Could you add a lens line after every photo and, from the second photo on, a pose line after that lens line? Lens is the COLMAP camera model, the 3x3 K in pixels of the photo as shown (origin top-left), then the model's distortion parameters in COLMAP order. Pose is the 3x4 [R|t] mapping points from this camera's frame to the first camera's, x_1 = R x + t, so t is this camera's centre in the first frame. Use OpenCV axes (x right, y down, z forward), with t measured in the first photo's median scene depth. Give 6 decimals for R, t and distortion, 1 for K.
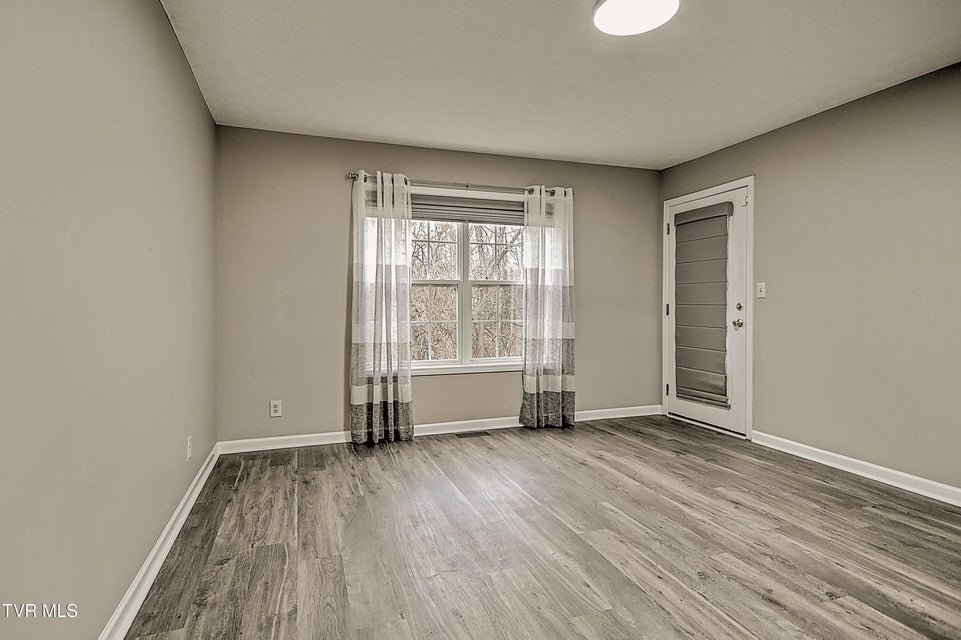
lens RADIAL K [[500.3, 0, 478.5], [0, 500.3, 318.4], [0, 0, 1]] dist [0.033512, -0.002431]
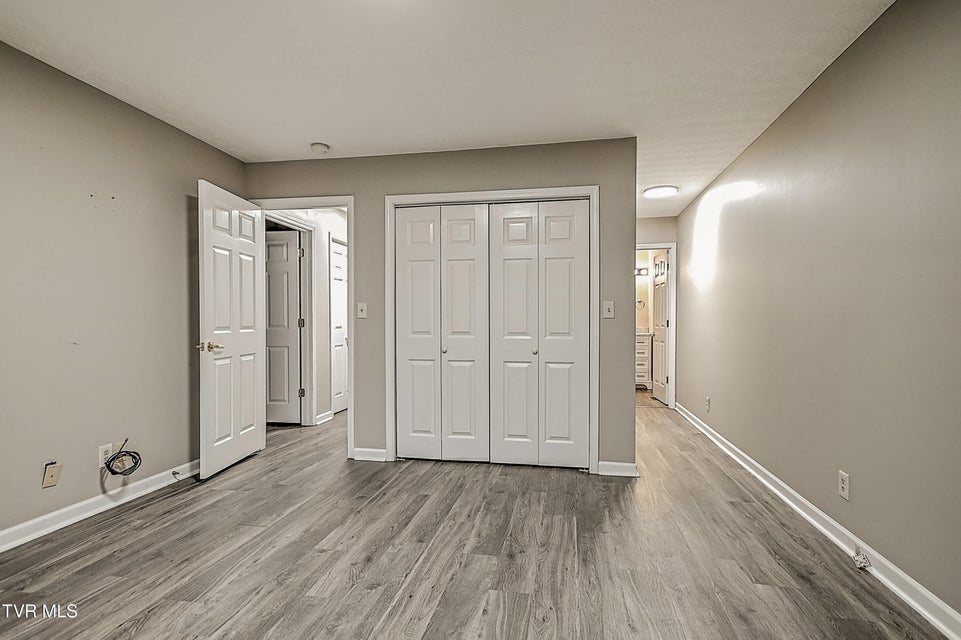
lens RADIAL K [[500.3, 0, 481.9], [0, 500.3, 322.5], [0, 0, 1]] dist [0.033512, -0.002431]
pose [[-0.870636, -0.001678, 0.491924, -0.239707], [0.009297, 0.999759, 0.019864, -0.038119], [-0.491839, 0.021867, -0.870411, 1.741039]]
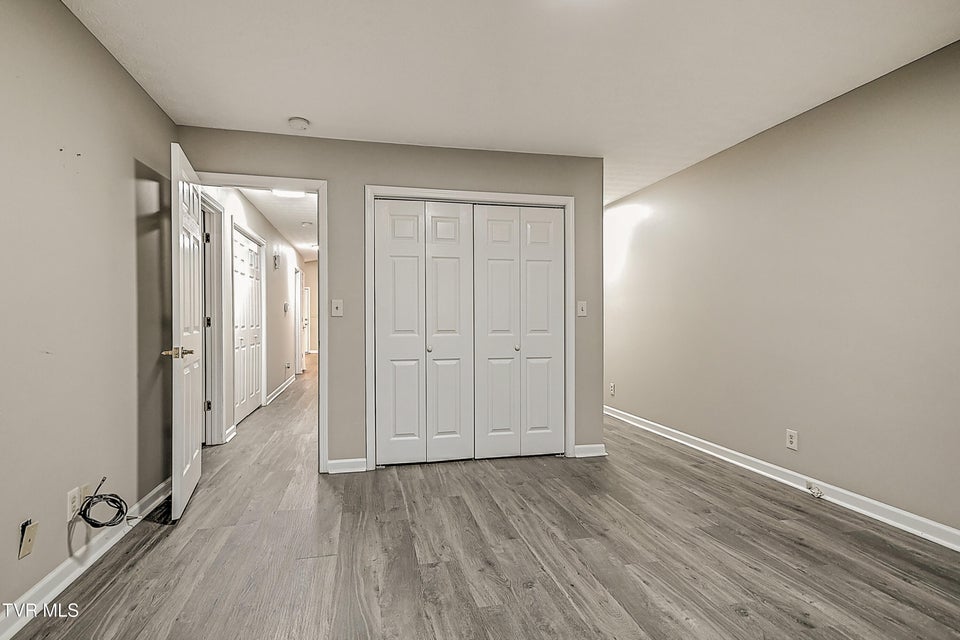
lens RADIAL K [[499.8, 0, 485.9], [0, 499.8, 316.8], [0, 0, 1]] dist [0.033512, -0.002431]
pose [[-0.995351, 0.002533, 0.096279, 0.423954], [0.004087, 0.999864, 0.015948, -0.045085], [-0.096226, 0.016267, -0.995227, 1.980690]]
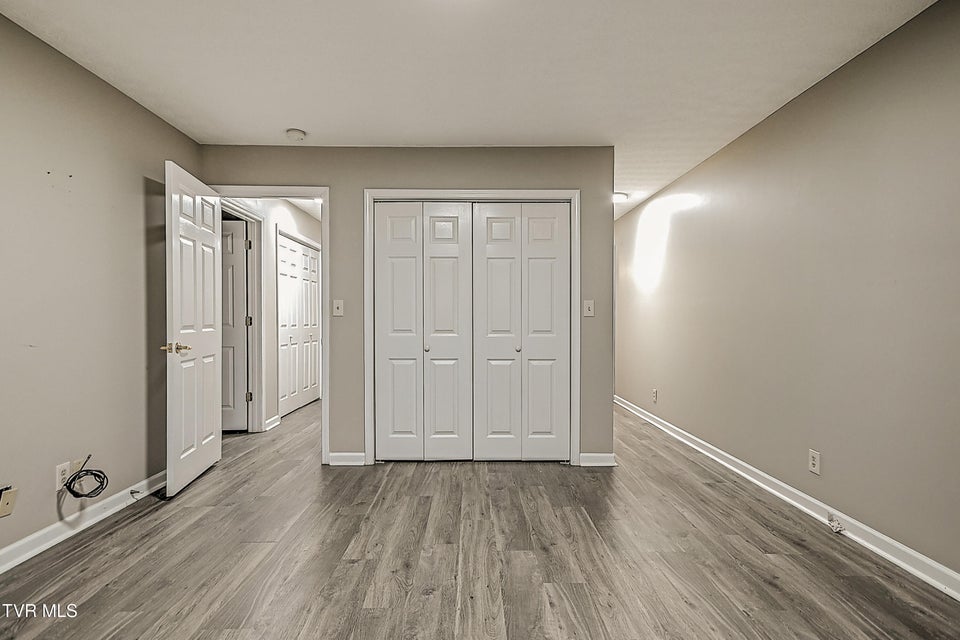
lens RADIAL K [[499.8, 0, 482.1], [0, 499.8, 320.7], [0, 0, 1]] dist [0.033512, -0.002431]
pose [[-0.950225, -0.001920, 0.311559, 0.037327], [0.005154, 0.999747, 0.021882, -0.041475], [-0.311523, 0.022398, -0.949975, 1.868079]]
